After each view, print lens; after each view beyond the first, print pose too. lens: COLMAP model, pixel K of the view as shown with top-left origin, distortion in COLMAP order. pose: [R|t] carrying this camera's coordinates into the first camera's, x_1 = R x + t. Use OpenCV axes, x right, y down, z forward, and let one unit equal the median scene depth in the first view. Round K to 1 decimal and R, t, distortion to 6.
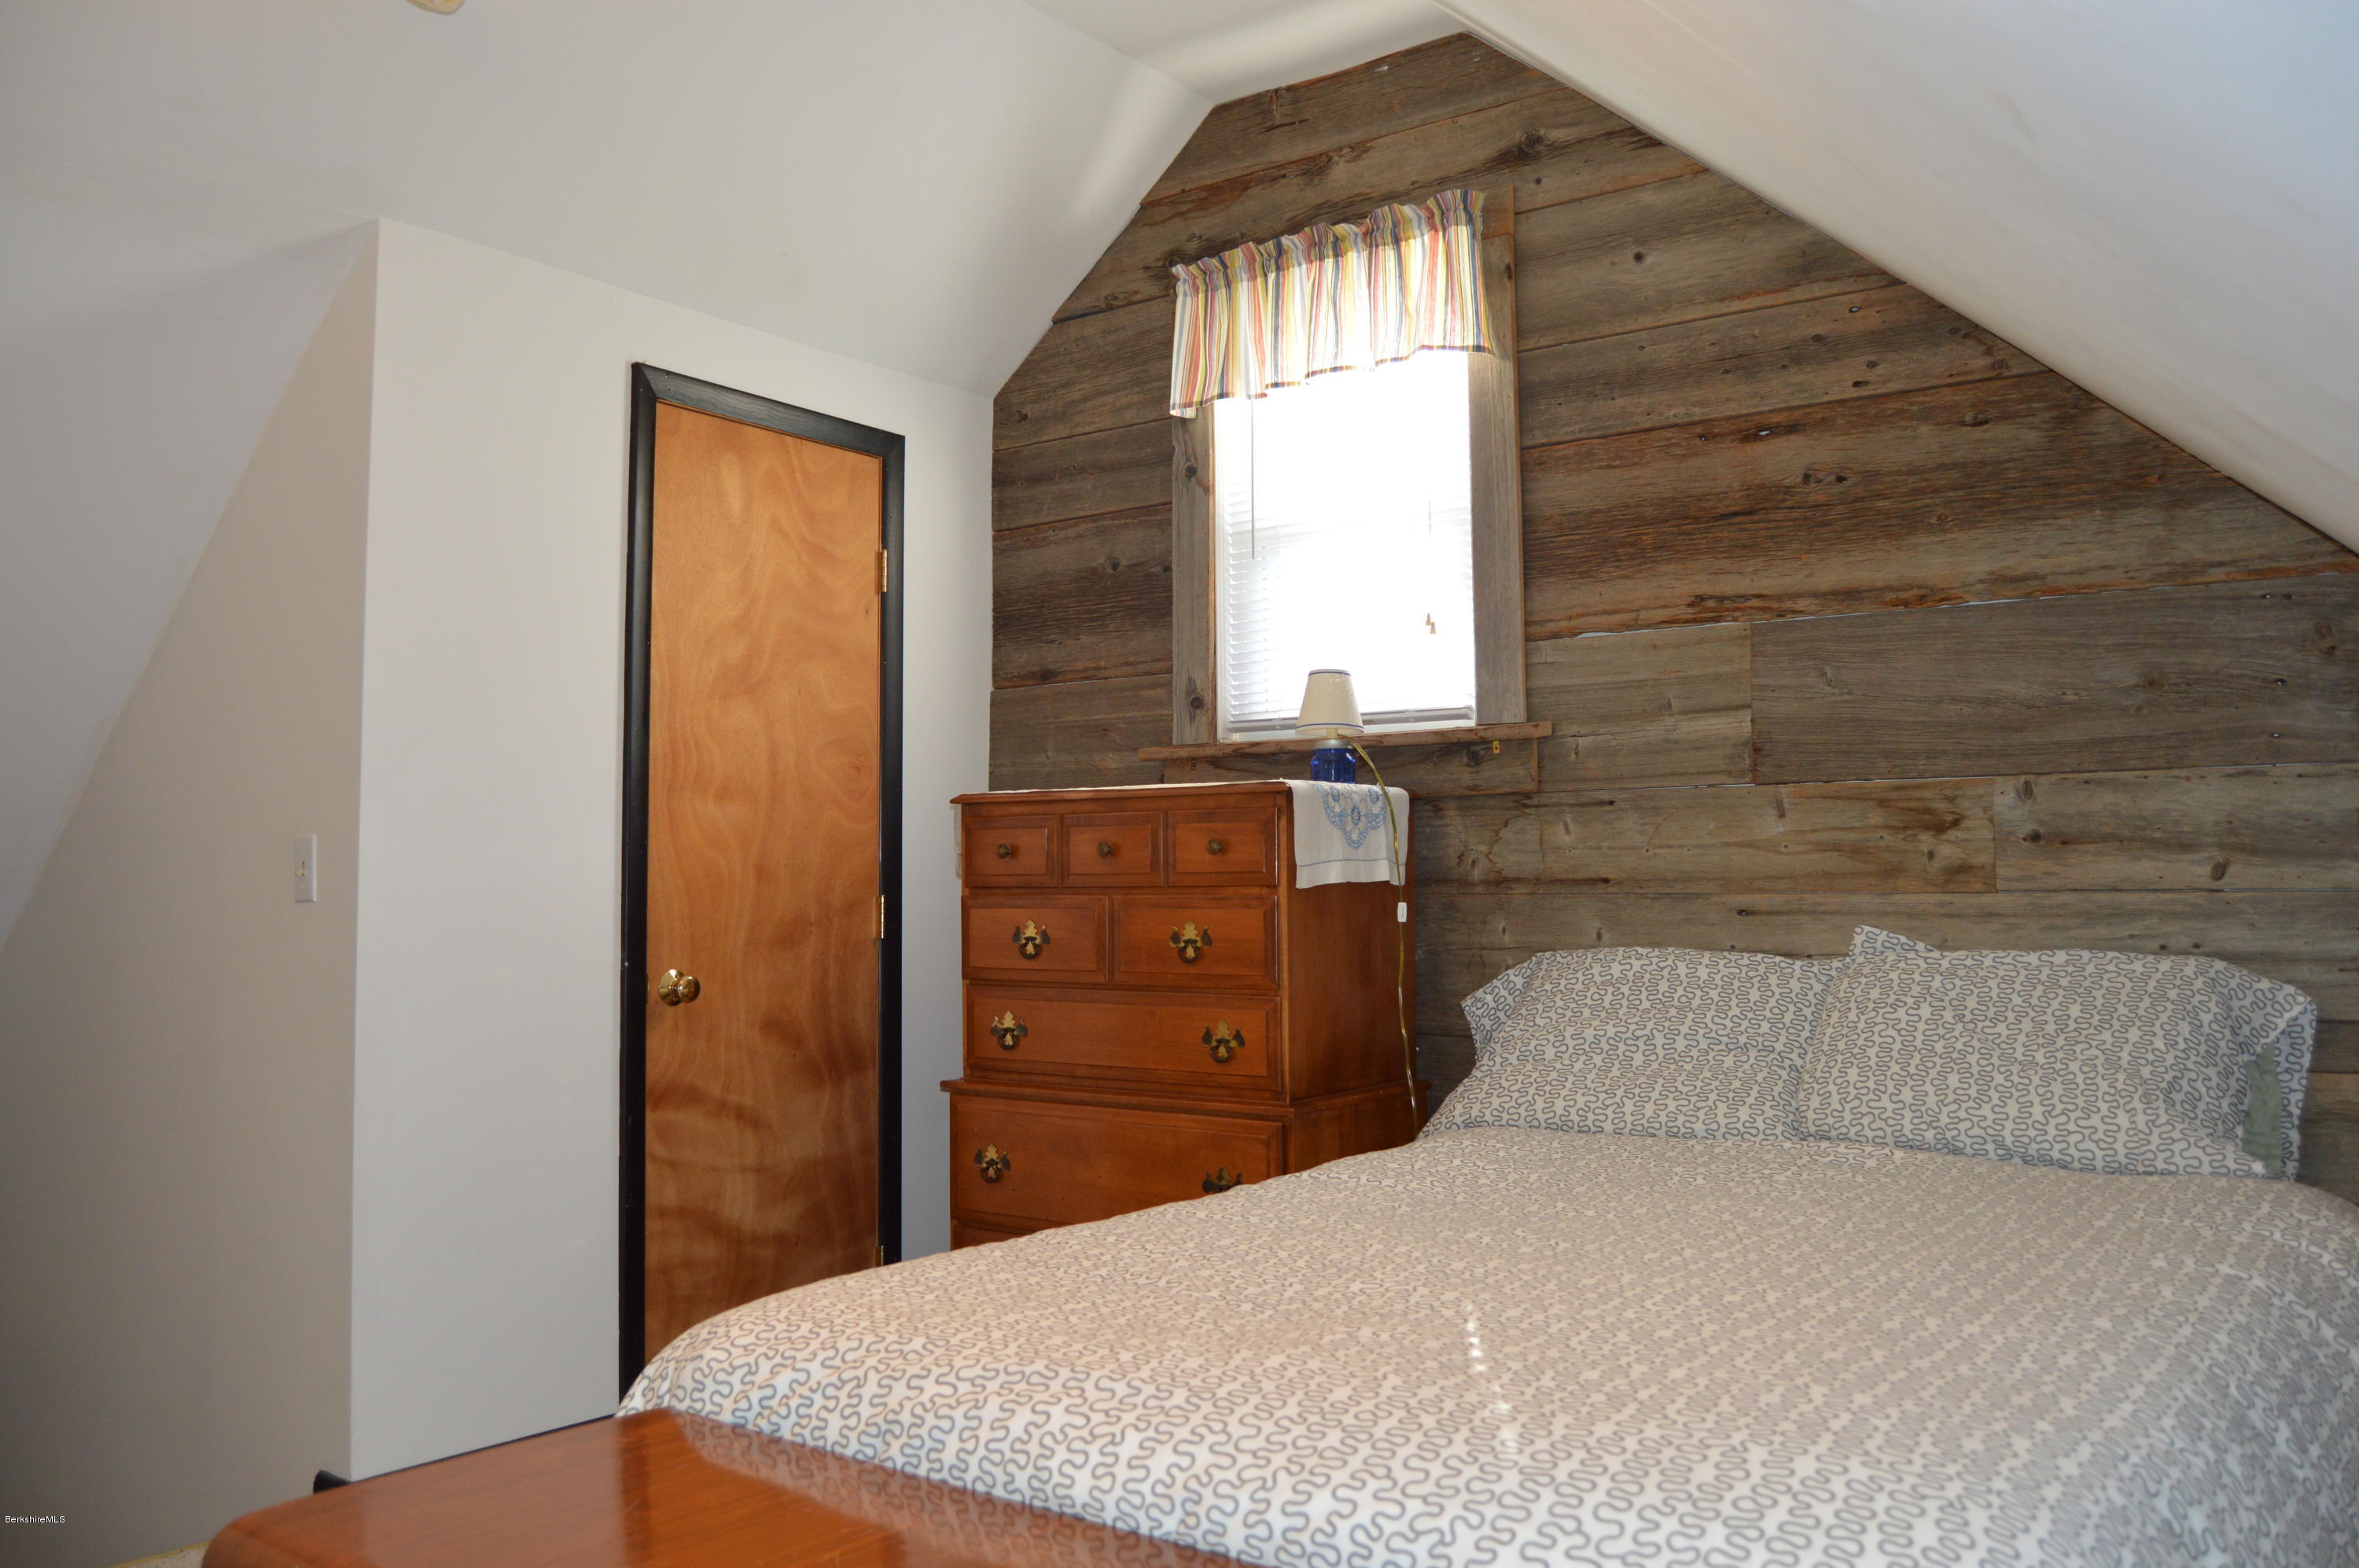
lens RADIAL K [[1860.9, 0, 1179.5], [0, 1860.9, 784.0], [0, 0, 1]] dist [-0.098705, 0.037180]
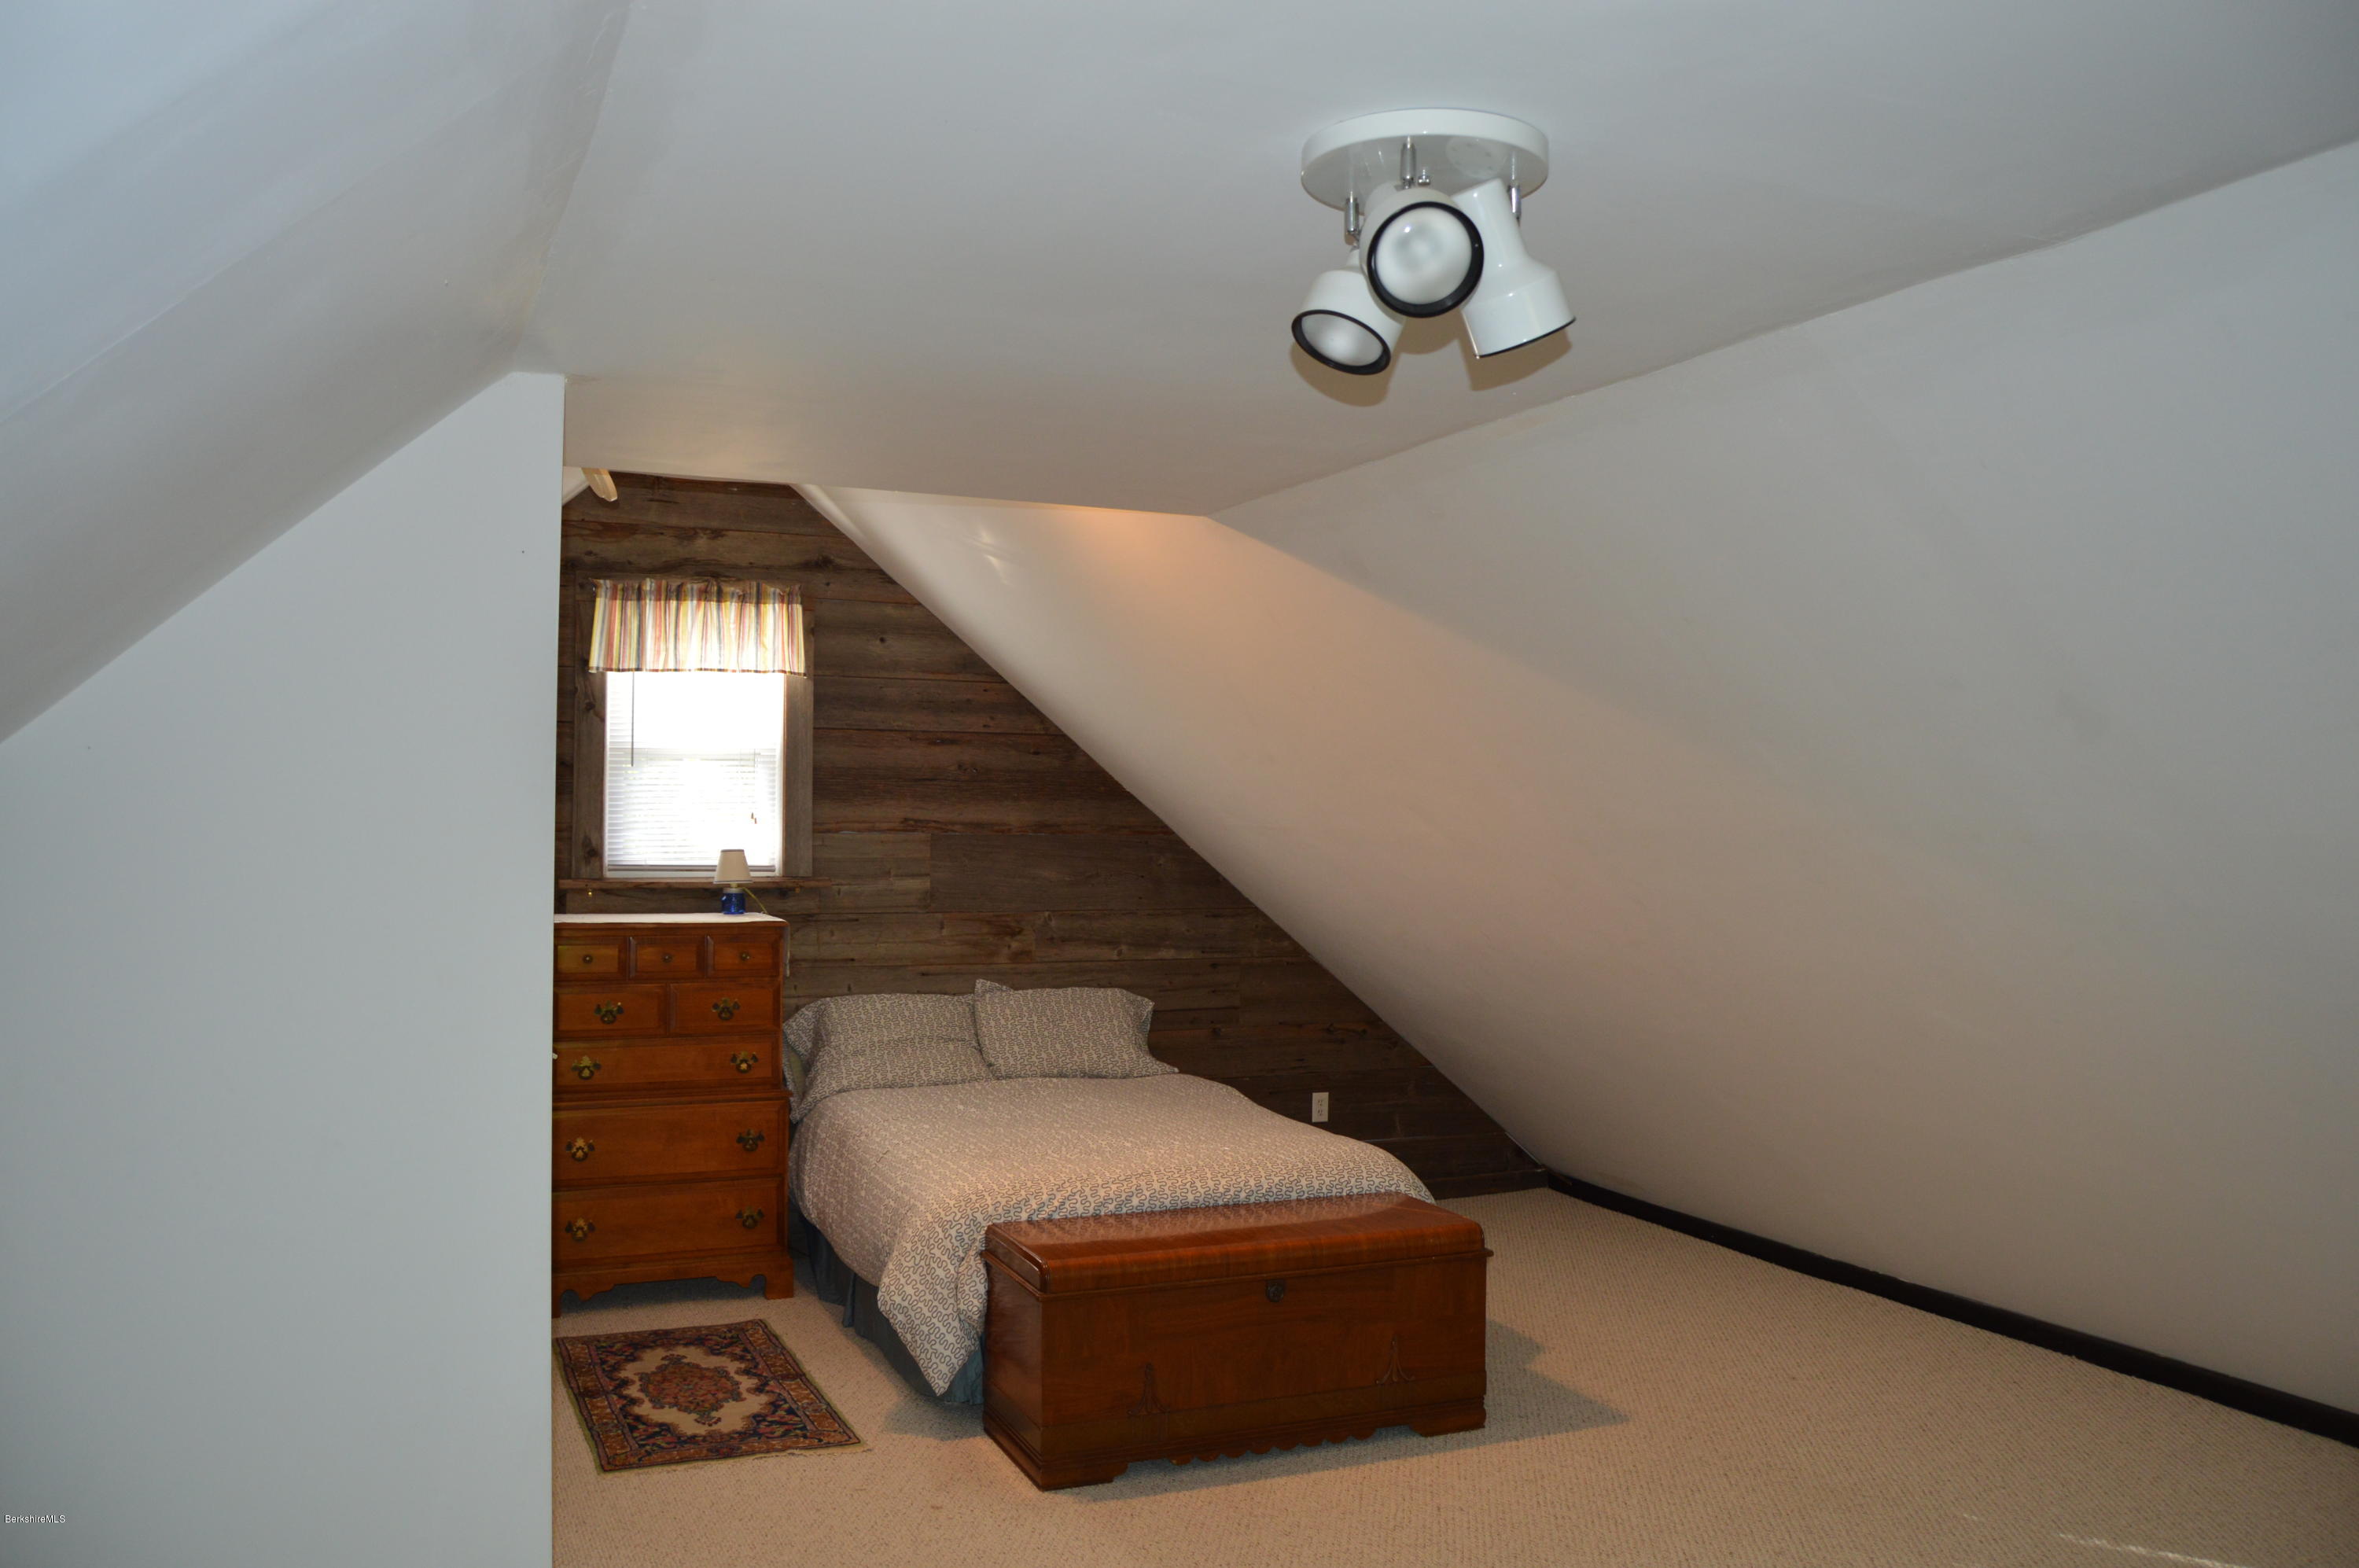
lens RADIAL K [[1860.9, 0, 1179.5], [0, 1860.9, 784.0], [0, 0, 1]] dist [-0.098705, 0.037180]
pose [[0.500625, 0.023085, 0.865356, -1.253197], [-0.058754, 0.998245, 0.007361, -0.162308], [-0.863668, -0.054529, 0.501103, -0.260391]]
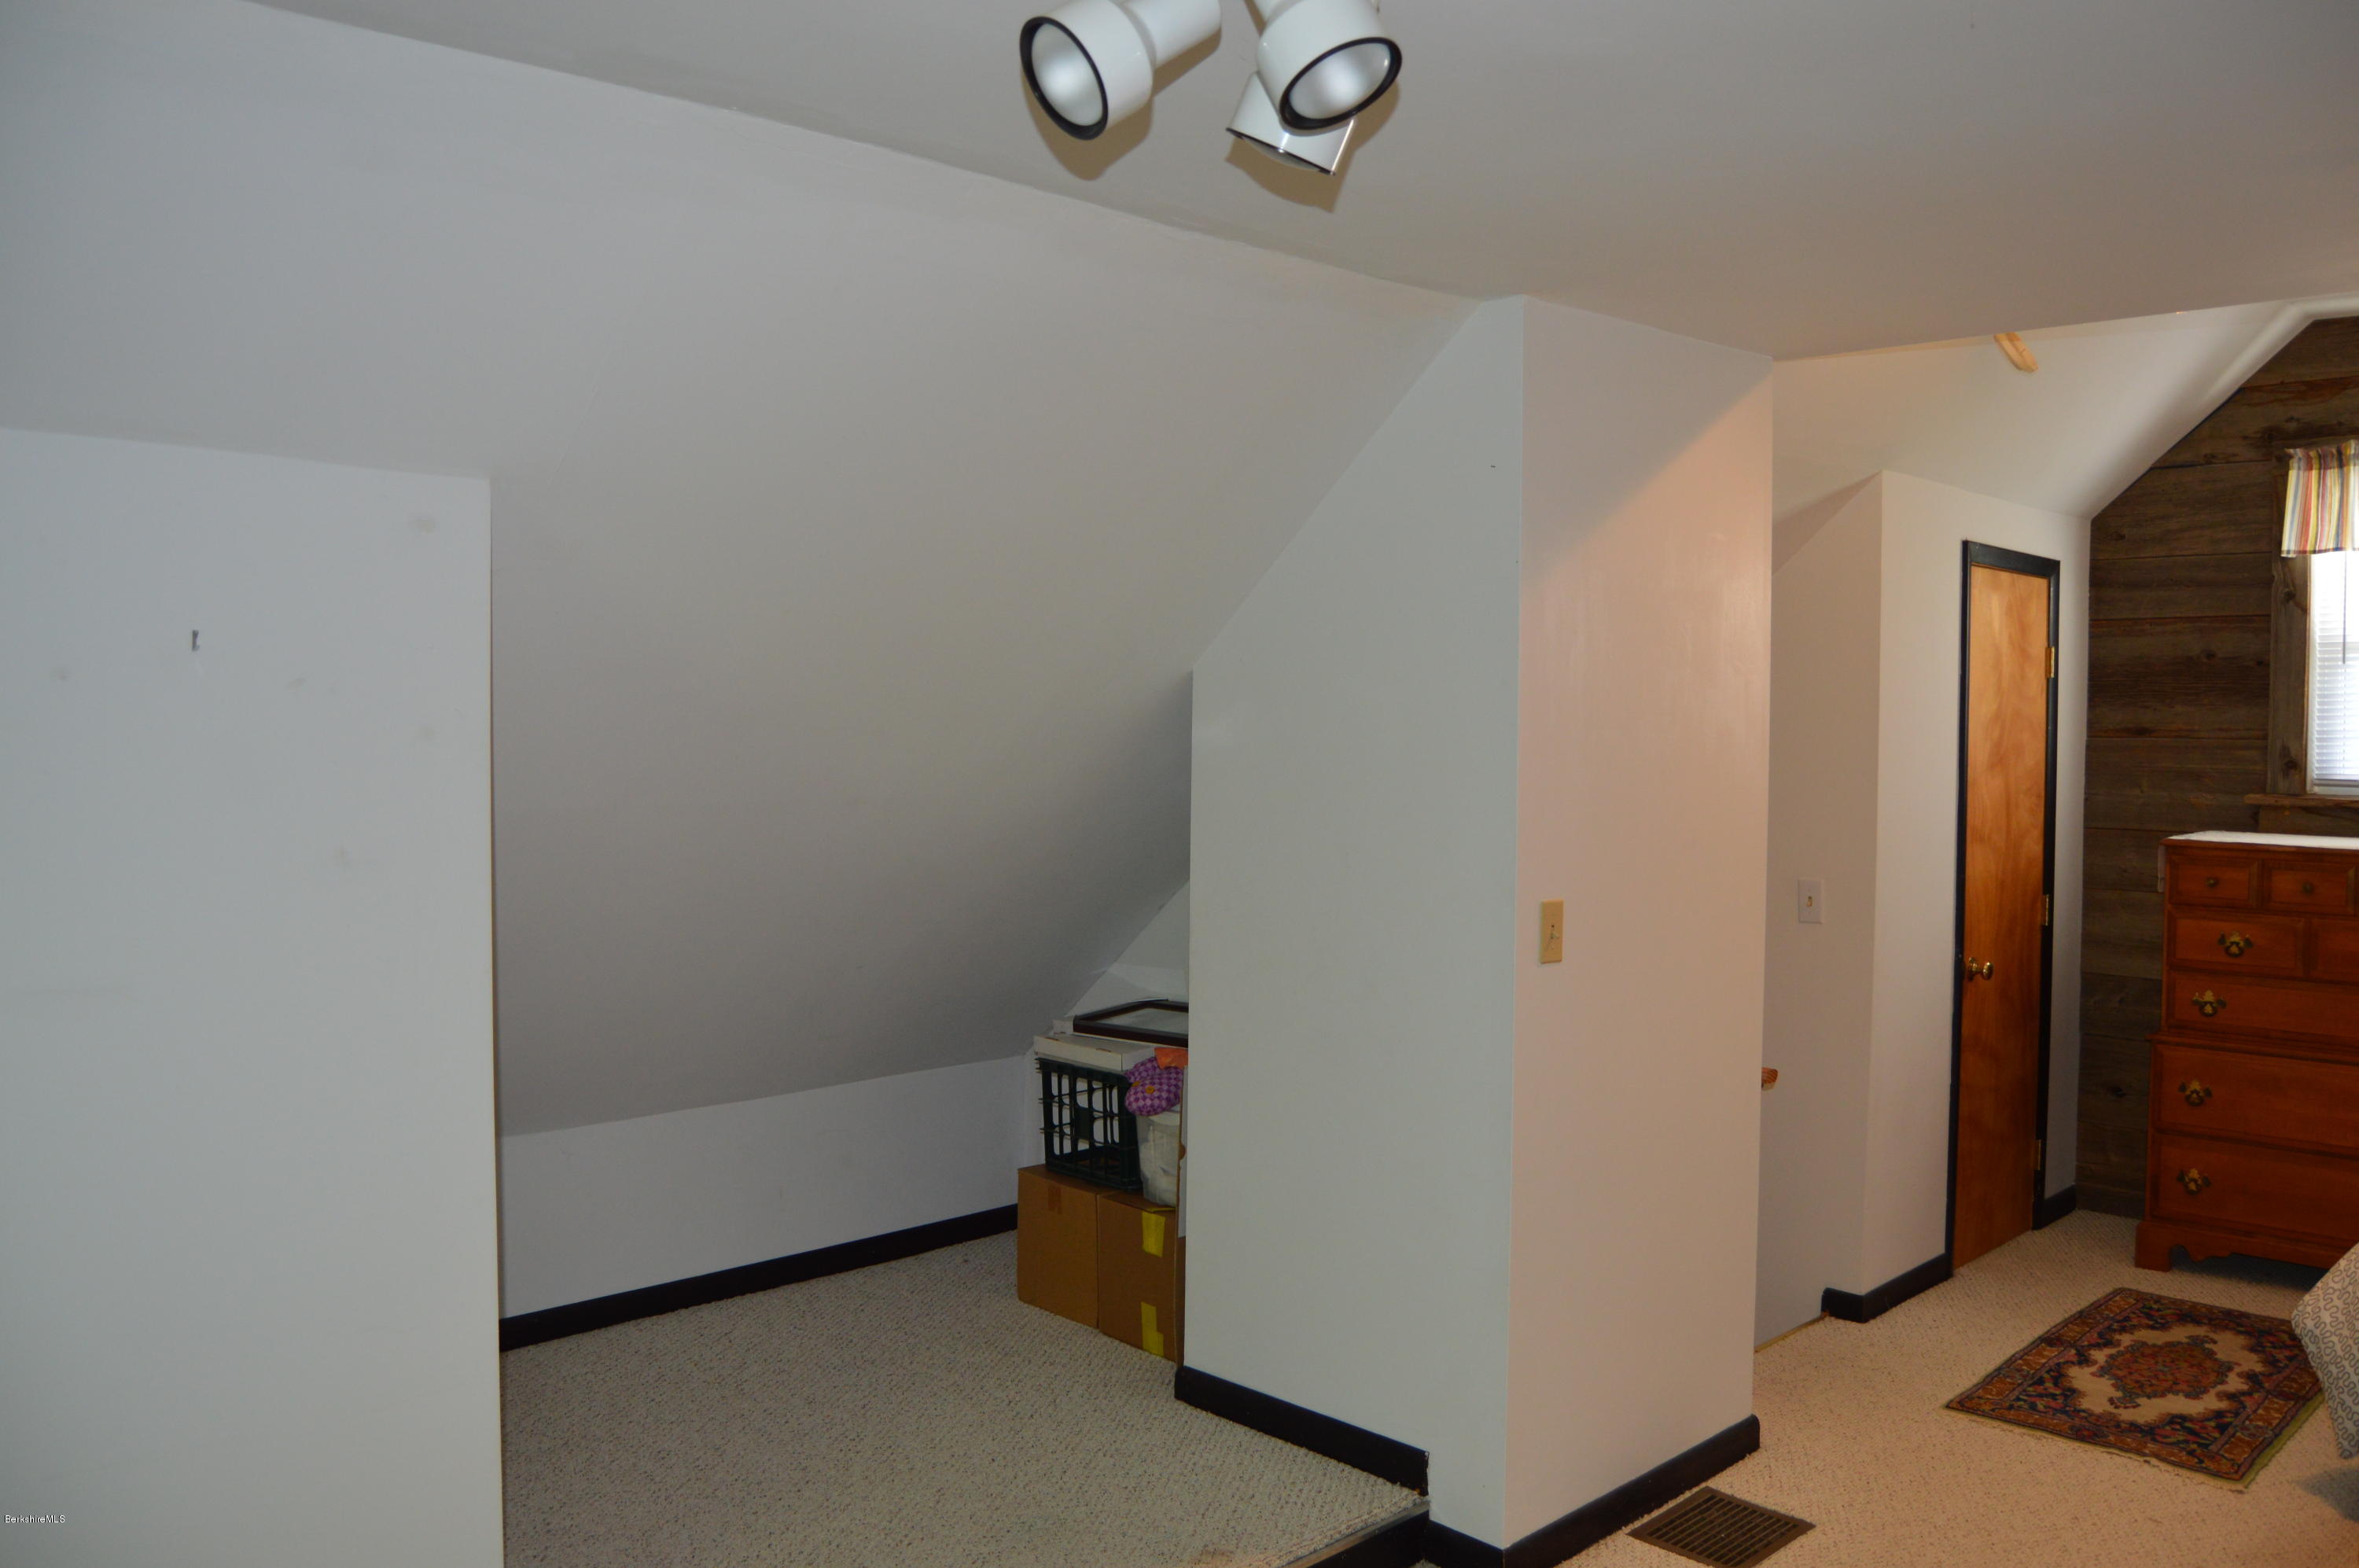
lens RADIAL K [[1860.9, 0, 1179.5], [0, 1860.9, 784.0], [0, 0, 1]] dist [-0.098705, 0.037180]
pose [[0.987378, 0.014401, -0.157724, -0.677282], [0.000096, 0.995803, 0.091518, -0.172019], [0.158380, -0.090378, 0.983233, -0.522726]]
